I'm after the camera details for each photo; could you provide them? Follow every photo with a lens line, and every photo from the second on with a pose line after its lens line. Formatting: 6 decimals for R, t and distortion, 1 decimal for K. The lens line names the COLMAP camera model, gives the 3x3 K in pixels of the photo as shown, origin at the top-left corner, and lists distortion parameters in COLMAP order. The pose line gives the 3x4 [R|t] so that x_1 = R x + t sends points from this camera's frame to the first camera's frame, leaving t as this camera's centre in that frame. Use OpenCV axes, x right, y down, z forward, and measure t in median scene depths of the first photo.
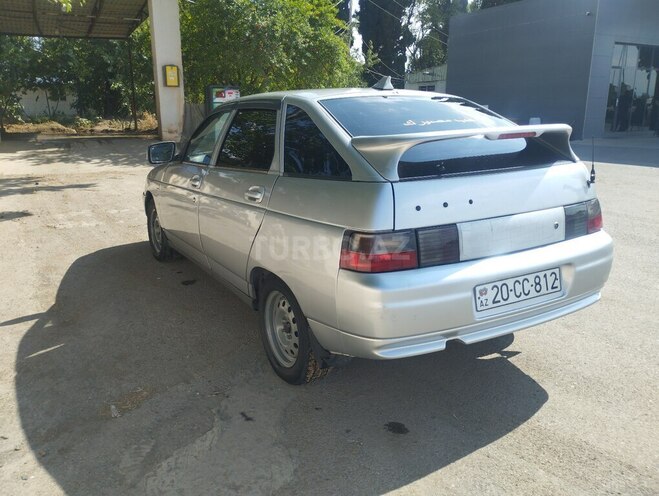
lens RADIAL K [[509.7, 0, 311.1], [0, 509.7, 273.1], [0, 0, 1]] dist [0.071374, -0.006995]
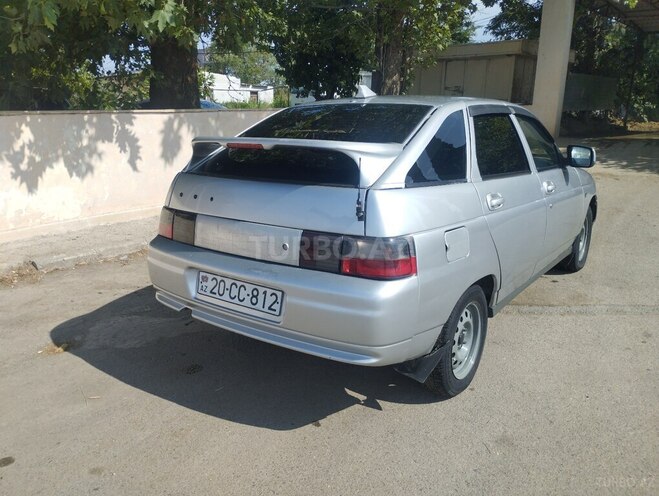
lens RADIAL K [[509.7, 0, 311.1], [0, 509.7, 273.1], [0, 0, 1]] dist [0.071374, -0.006995]
pose [[0.410706, 0.276398, -0.868864, 1.336684], [-0.273382, 0.946431, 0.171847, -0.222060], [0.869818, 0.166953, 0.464266, 0.639334]]
